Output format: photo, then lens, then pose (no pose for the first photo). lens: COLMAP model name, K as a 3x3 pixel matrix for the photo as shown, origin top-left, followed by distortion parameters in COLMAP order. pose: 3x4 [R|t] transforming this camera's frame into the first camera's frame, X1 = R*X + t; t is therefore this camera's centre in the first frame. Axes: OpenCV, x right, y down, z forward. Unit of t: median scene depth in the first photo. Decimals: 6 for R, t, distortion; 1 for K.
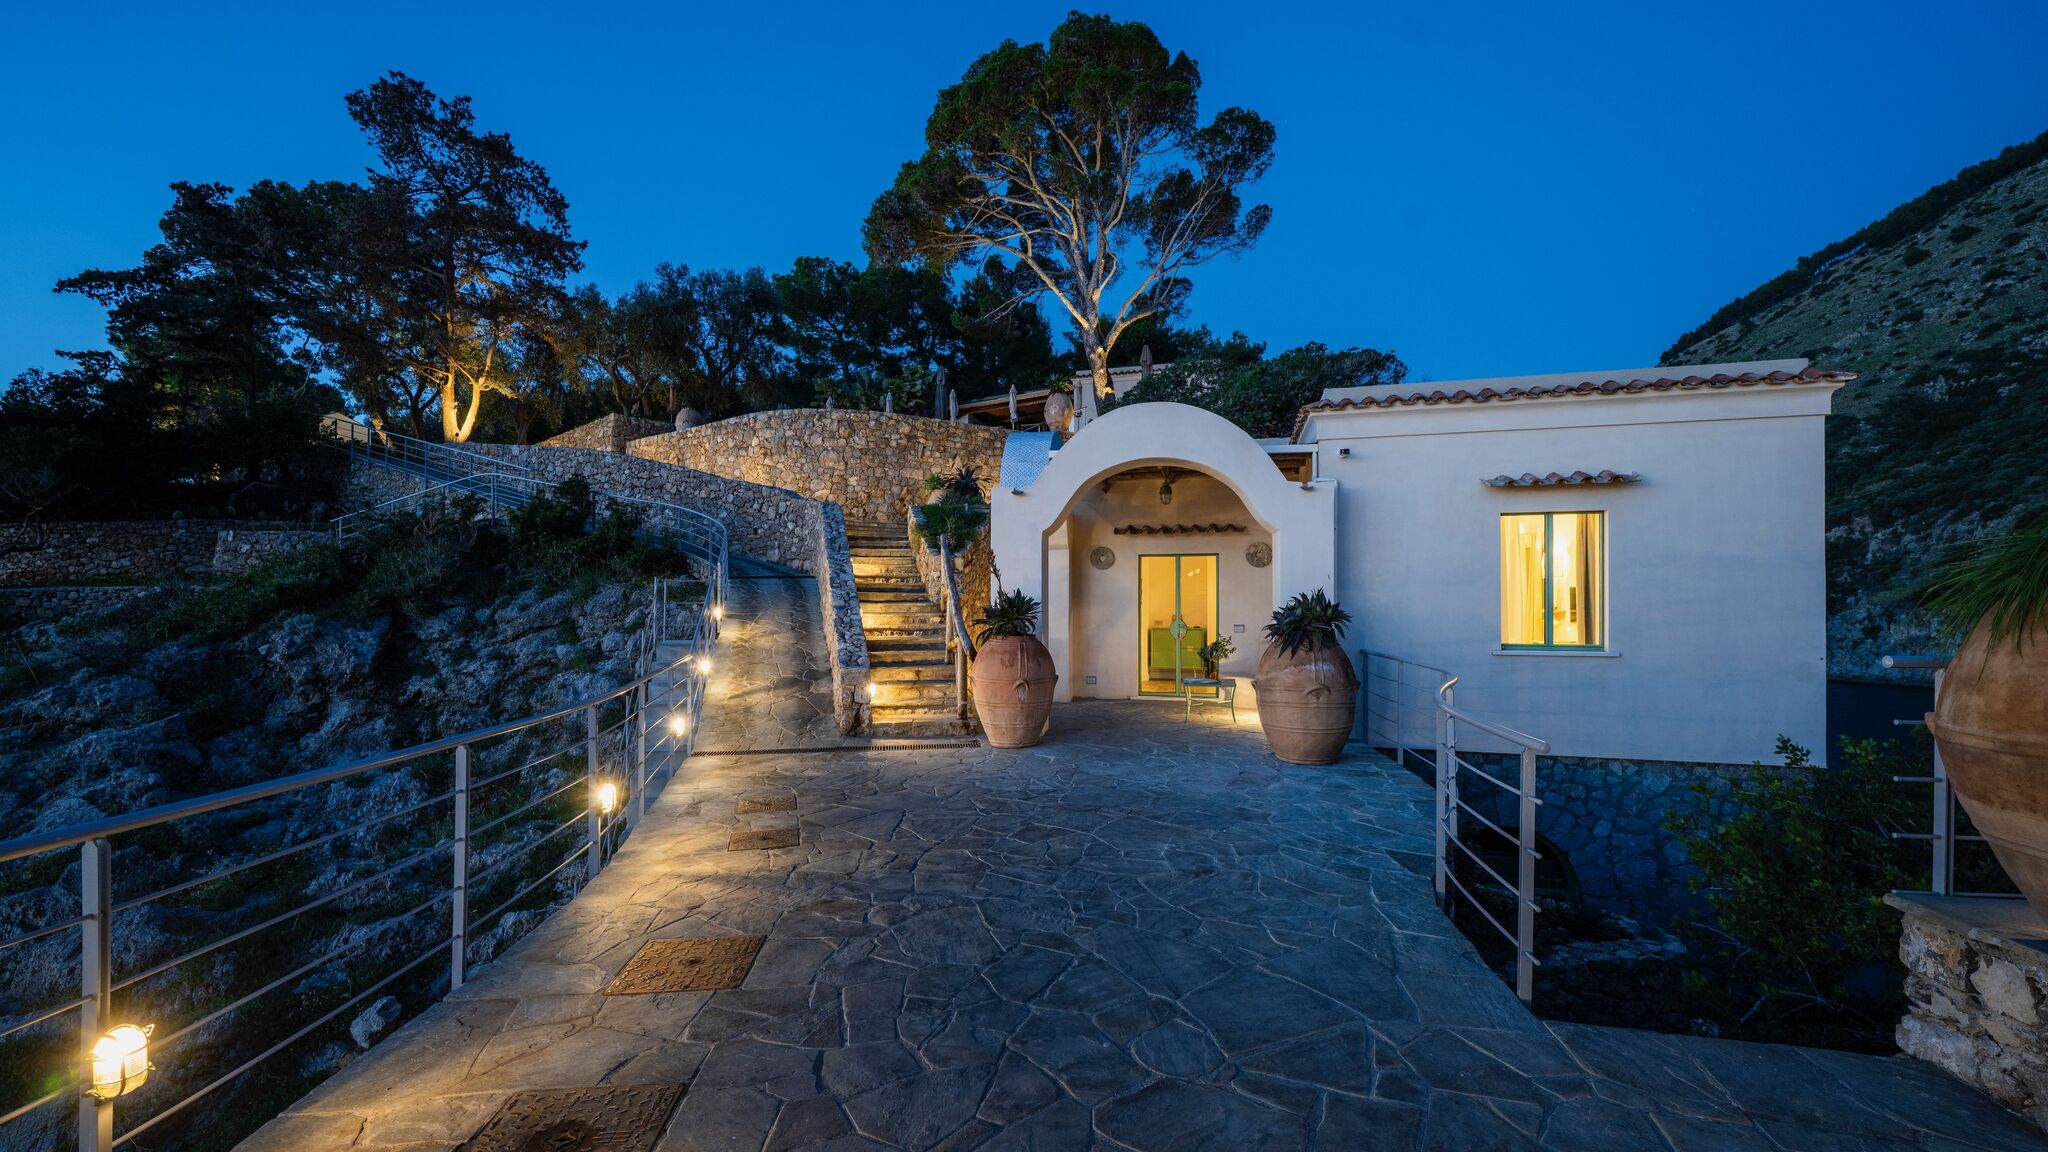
lens RADIAL K [[823.2, 0, 1063.0], [0, 823.2, 604.6], [0, 0, 1]] dist [0.001931, -0.000502]
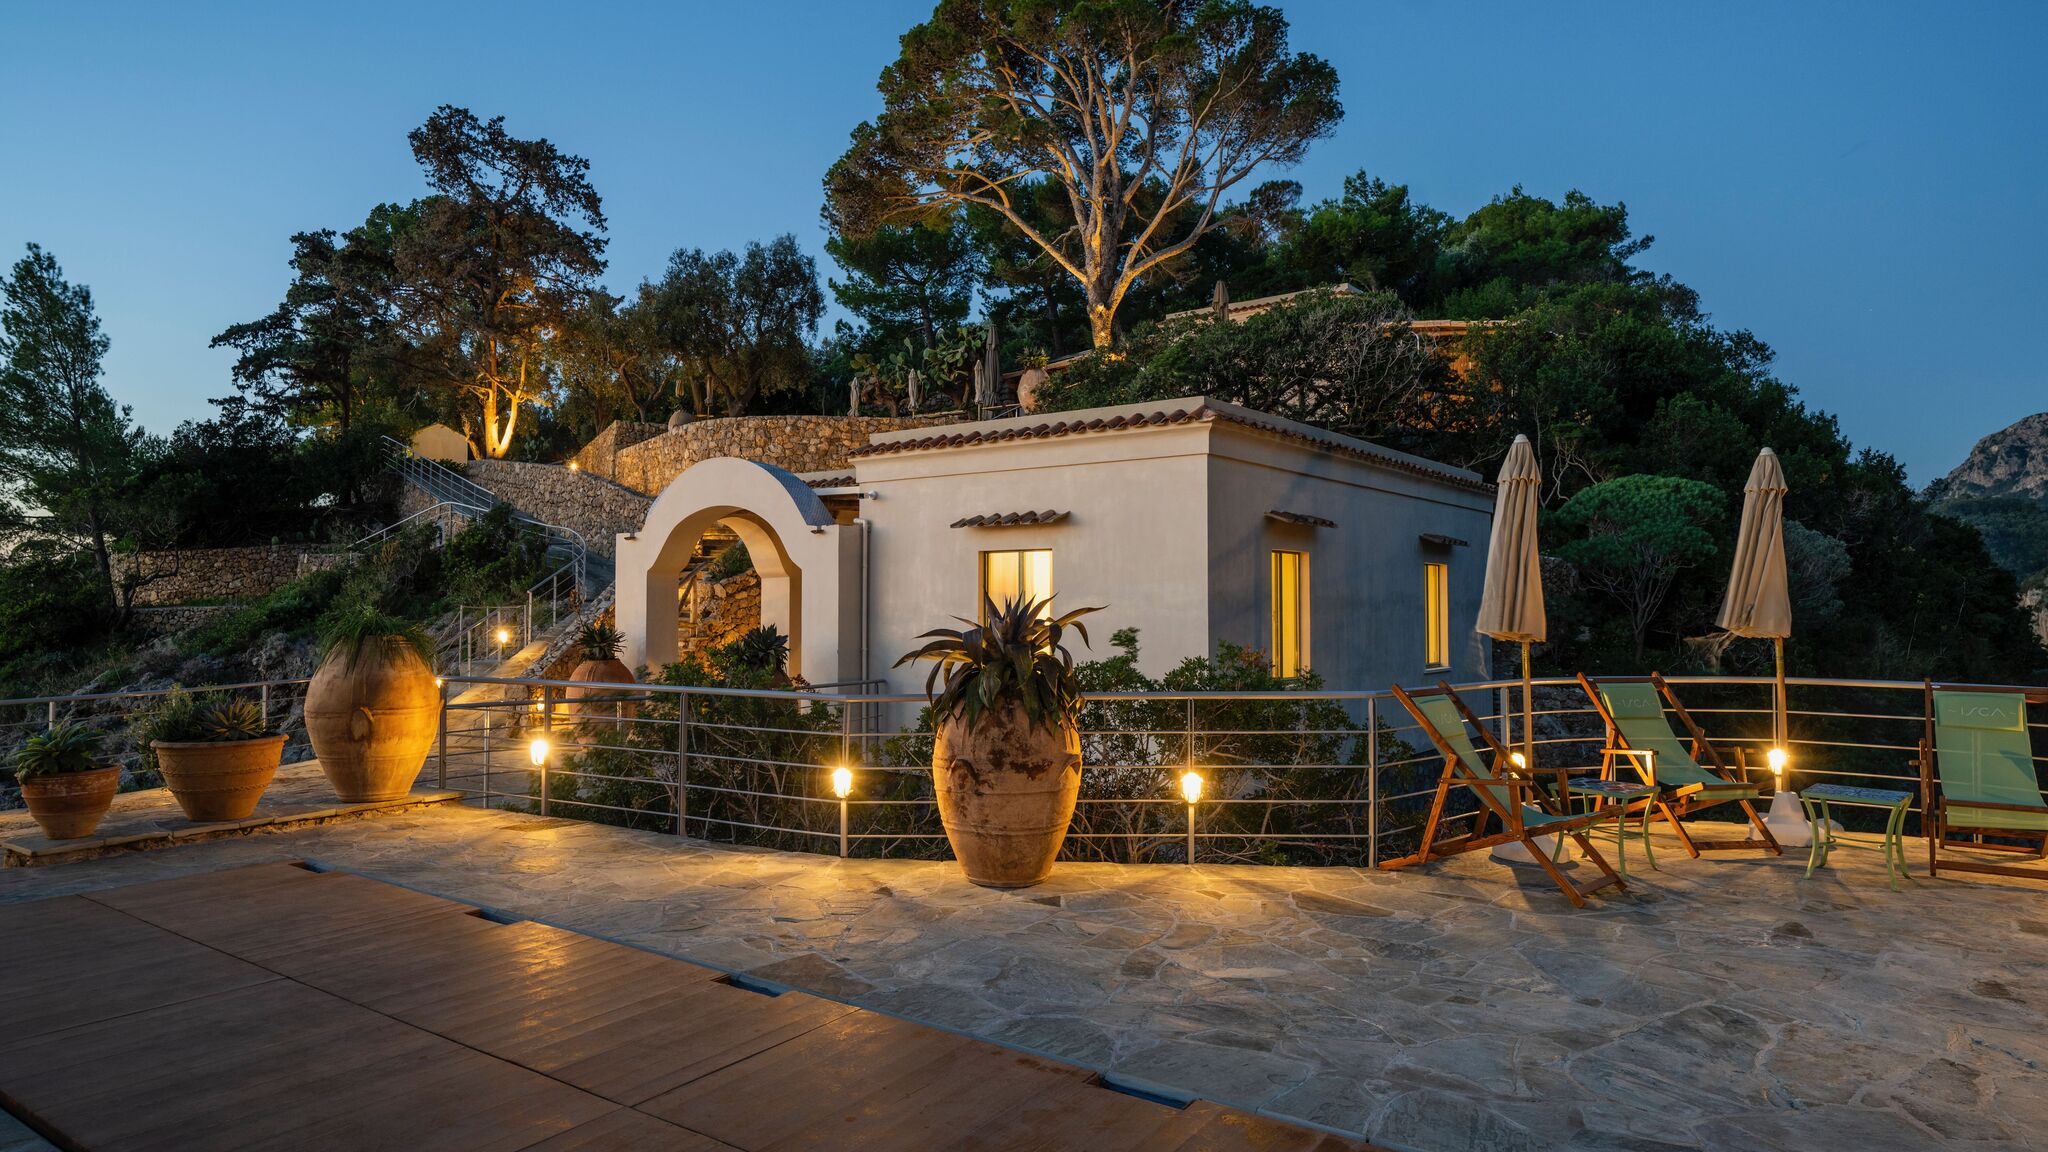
lens RADIAL K [[1308.1, 0, 1021.0], [0, 1308.1, 577.0], [0, 0, 1]] dist [0.006217, 0.001038]
pose [[0.916672, -0.007015, -0.399579, 0.517620], [-0.003701, 0.999654, -0.026041, -0.014726], [0.399623, 0.025350, 0.916329, -0.207223]]
